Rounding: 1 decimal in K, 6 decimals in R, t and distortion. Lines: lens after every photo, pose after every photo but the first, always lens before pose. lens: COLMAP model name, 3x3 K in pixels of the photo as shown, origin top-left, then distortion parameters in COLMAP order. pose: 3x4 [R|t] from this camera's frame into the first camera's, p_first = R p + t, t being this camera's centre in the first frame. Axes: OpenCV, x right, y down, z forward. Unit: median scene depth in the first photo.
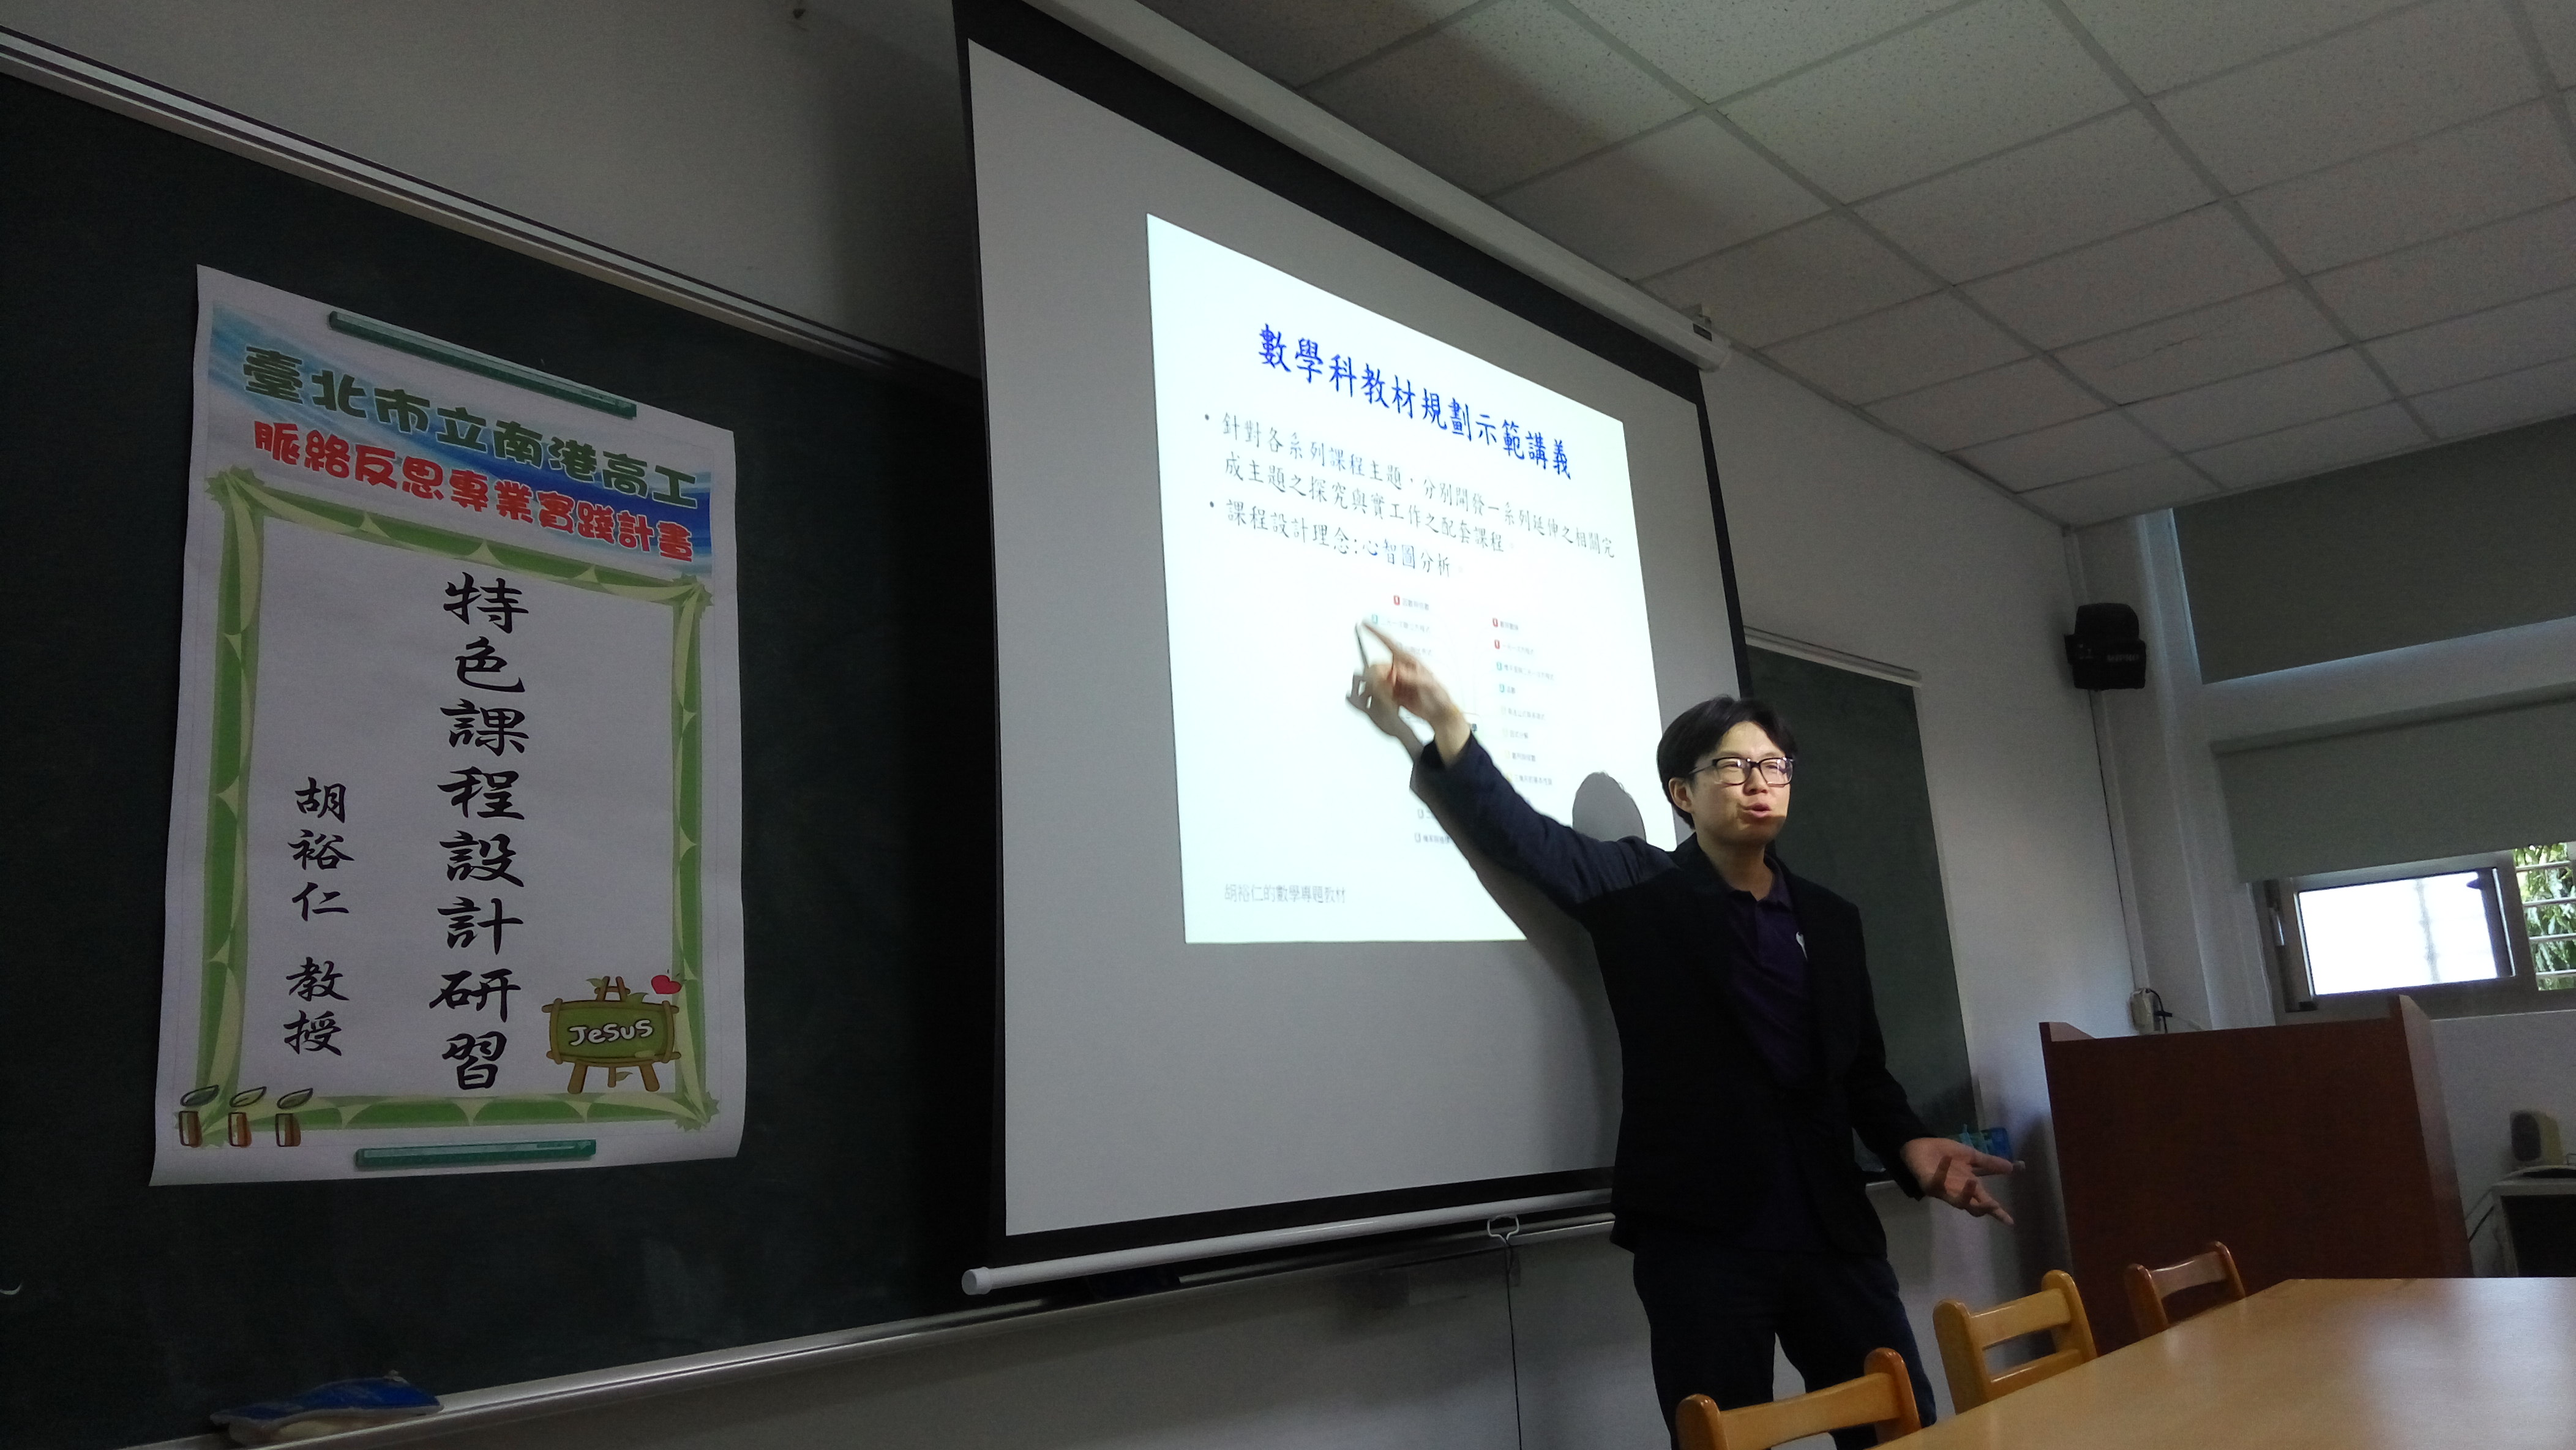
lens RADIAL K [[2008.7, 0, 1300.3], [0, 2008.7, 717.6], [0, 0, 1]] dist [0.116593, -0.206712]
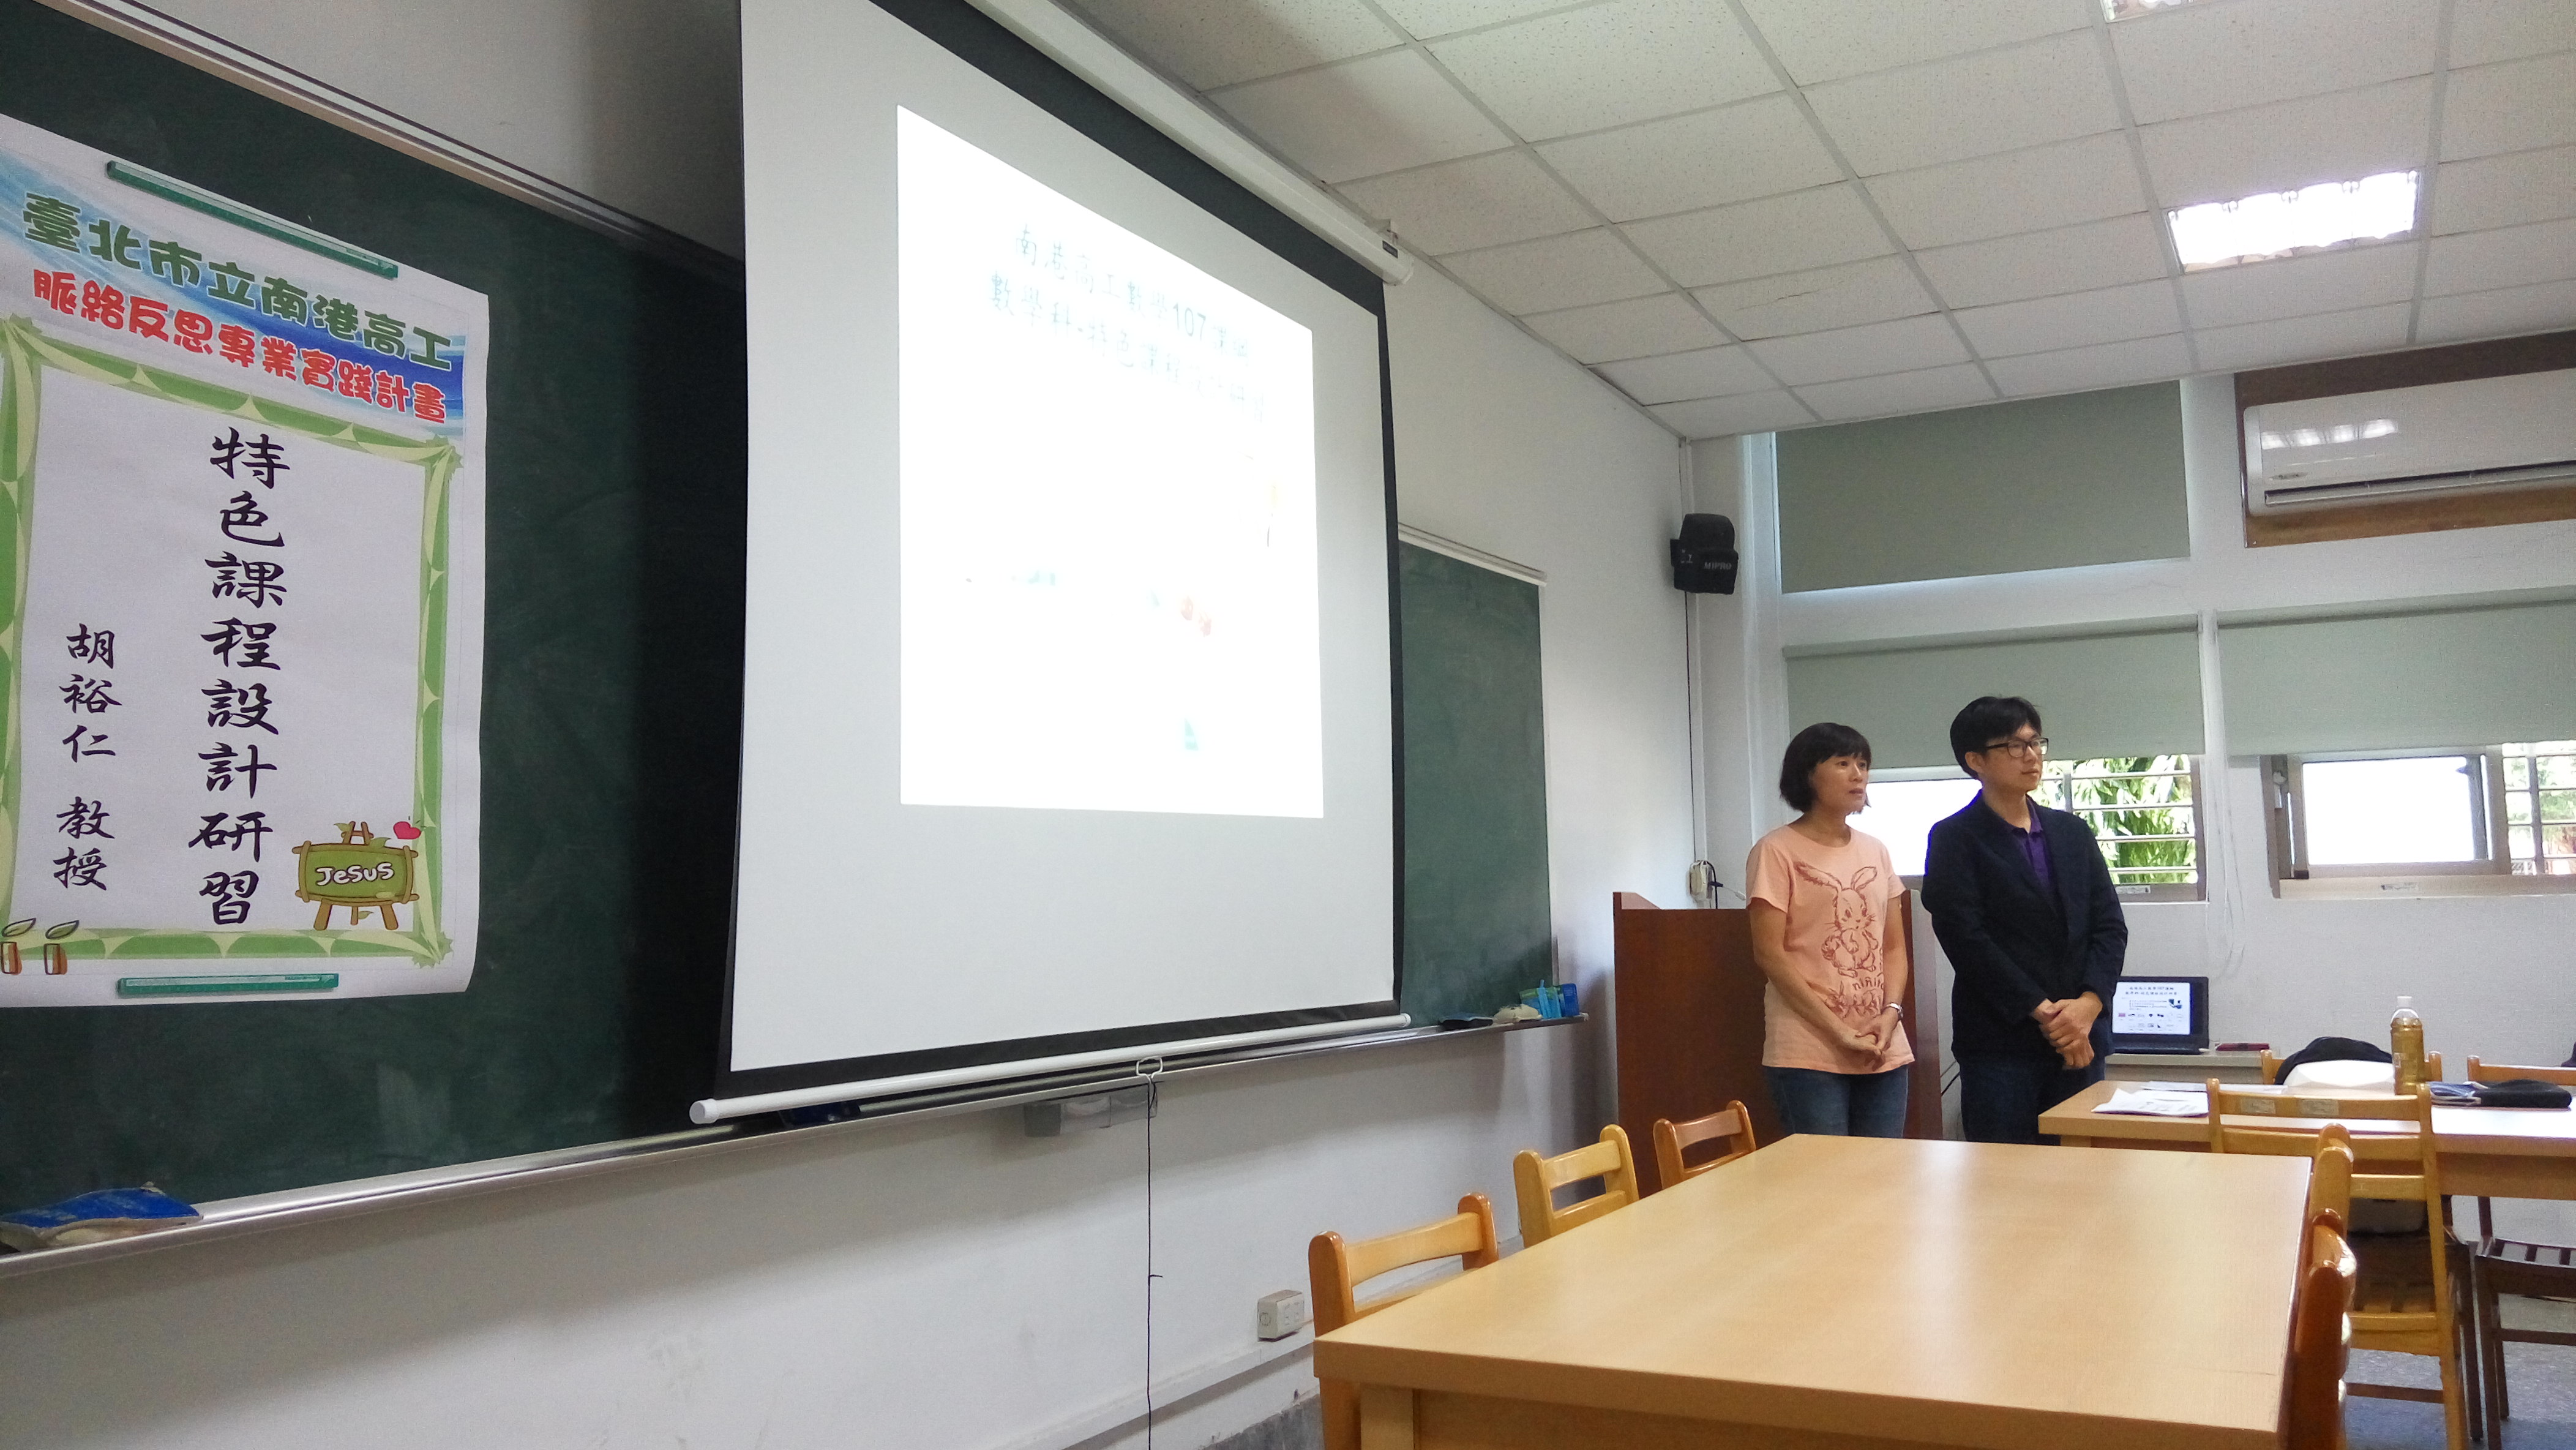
lens RADIAL K [[2016.1, 0, 1301.3], [0, 2016.1, 721.2], [0, 0, 1]] dist [0.074274, -0.098834]
pose [[0.978462, 0.075819, 0.191997, -0.064799], [-0.094154, 0.991640, 0.088235, -0.063491], [-0.183702, -0.104412, 0.977421, -0.120802]]
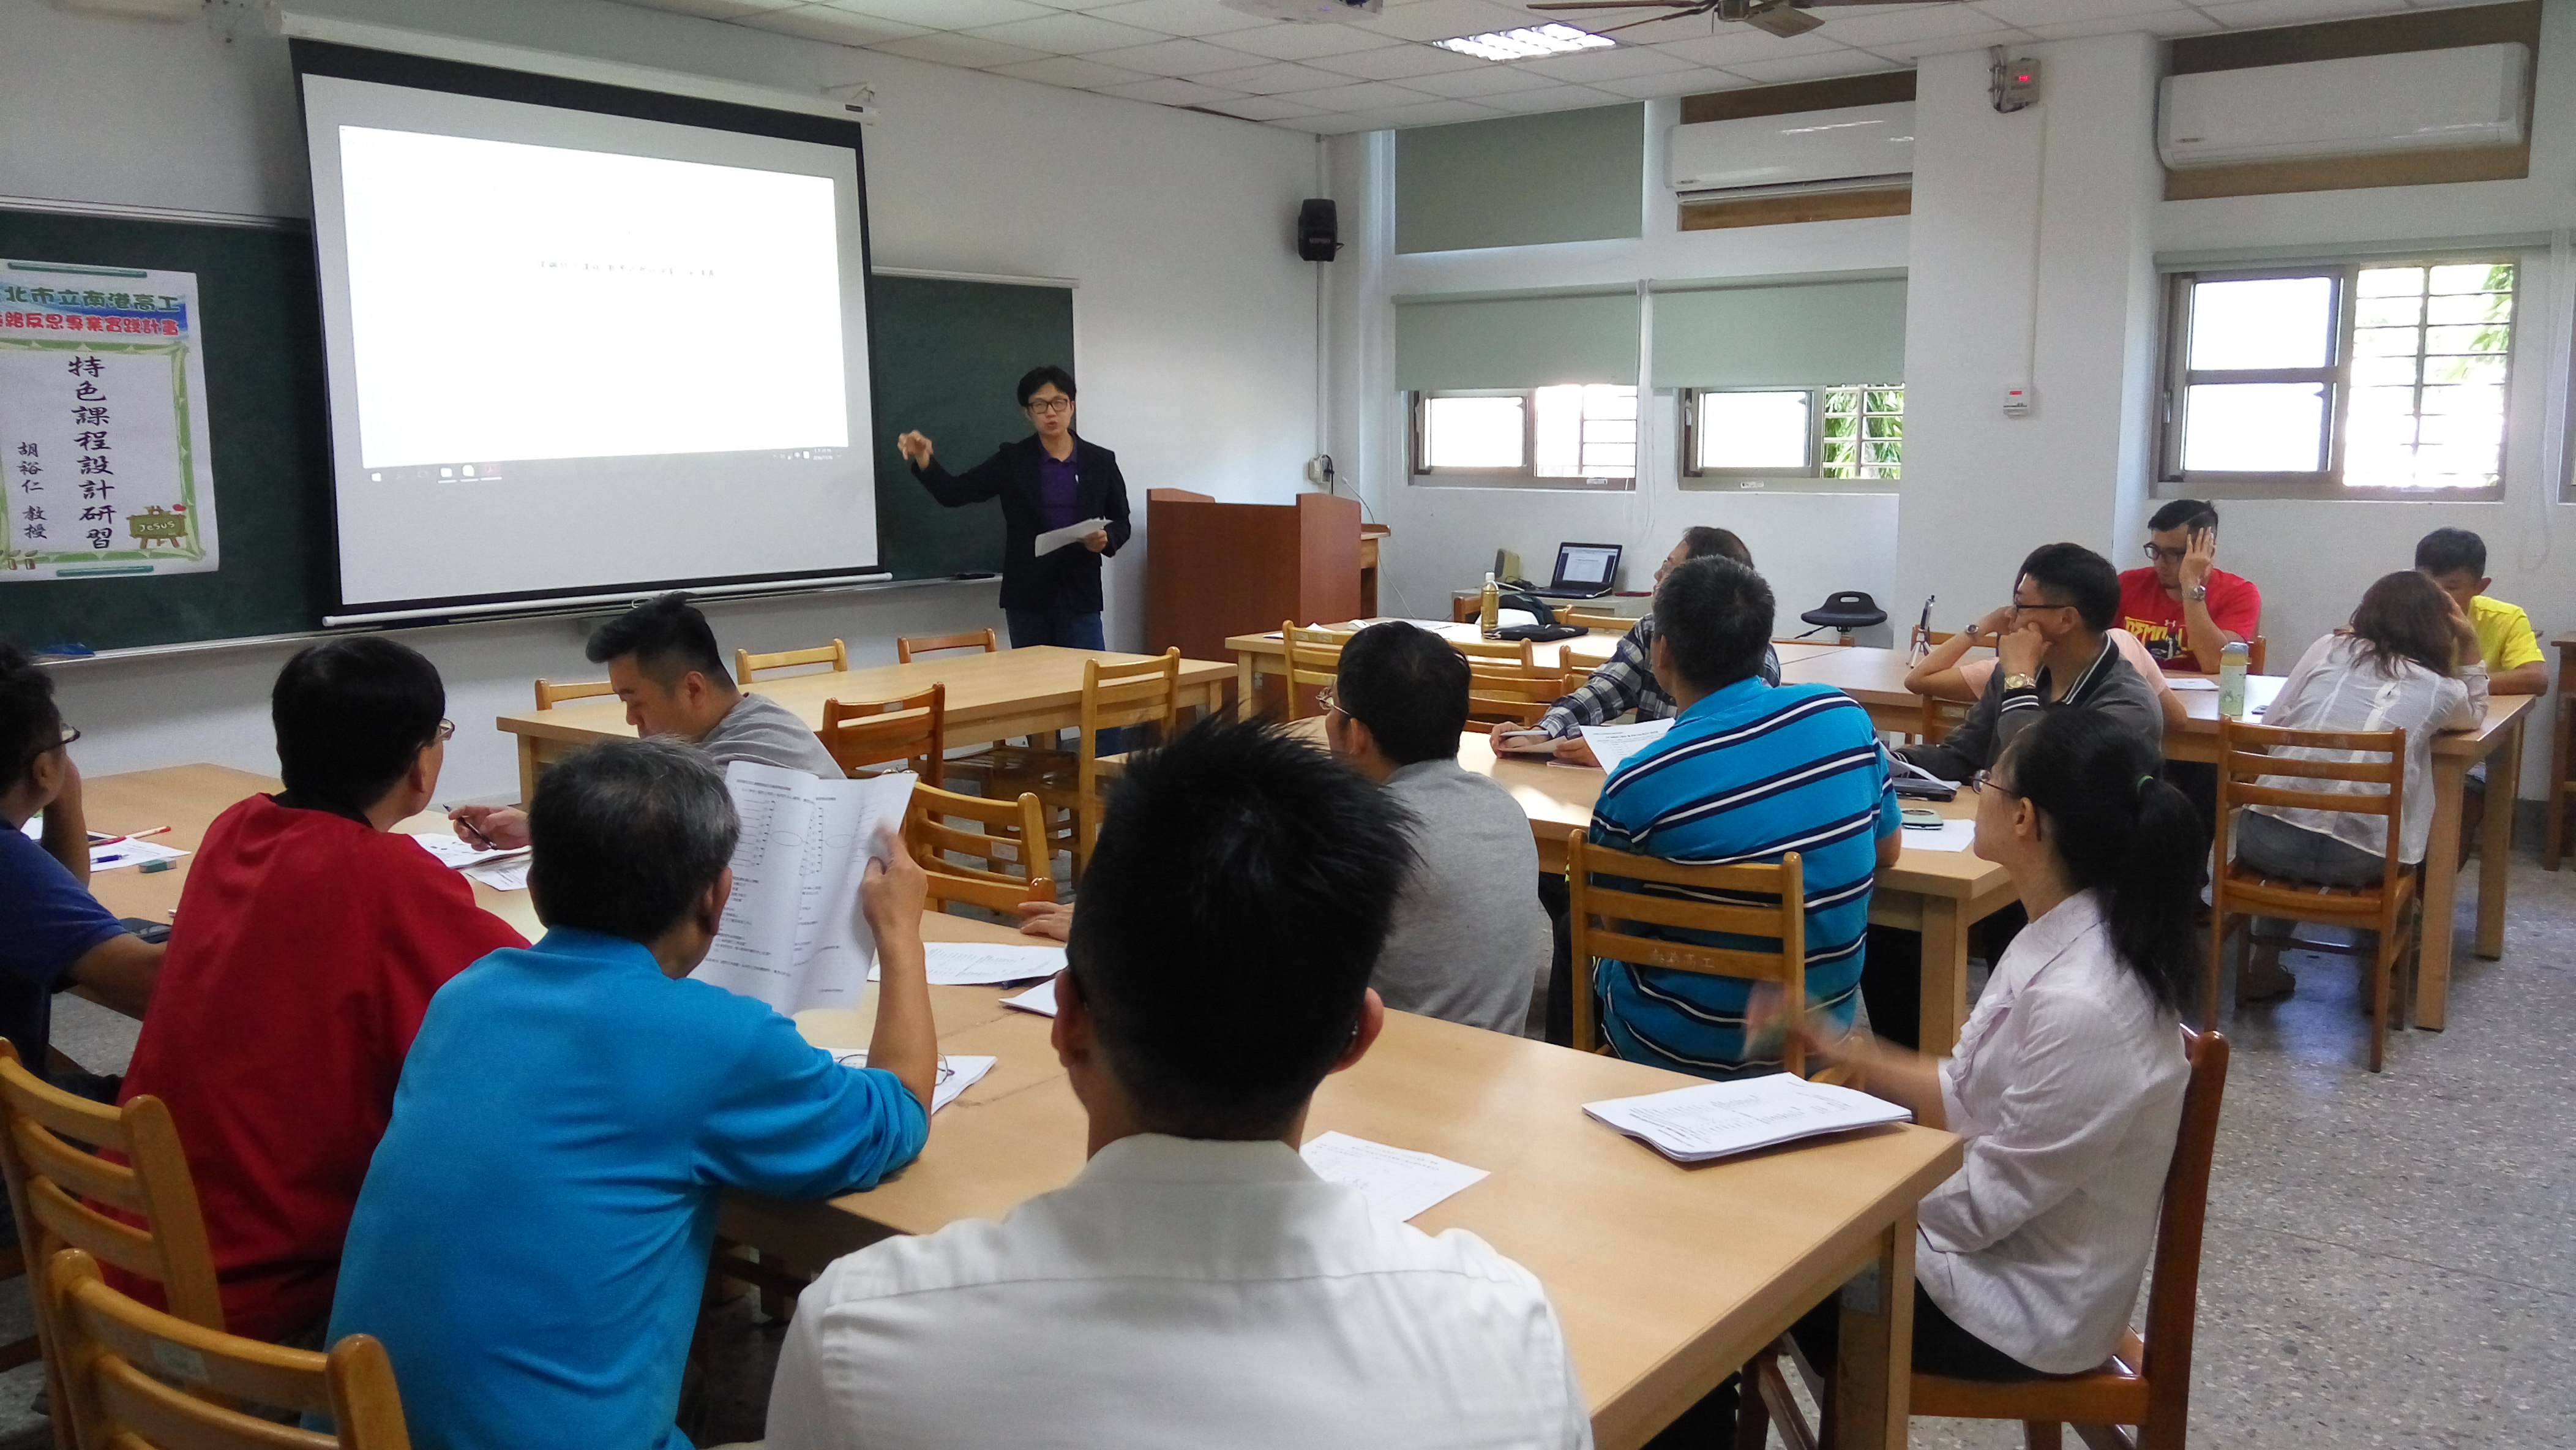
lens RADIAL K [[2001.4, 0, 1288.0], [0, 2001.4, 725.0], [0, 0, 1]] dist [0.069932, -0.079681]
pose [[0.997597, 0.062808, 0.029255, 1.075849], [-0.069050, 0.936110, 0.344863, -0.619246], [-0.005726, -0.346054, 0.938197, -1.596087]]
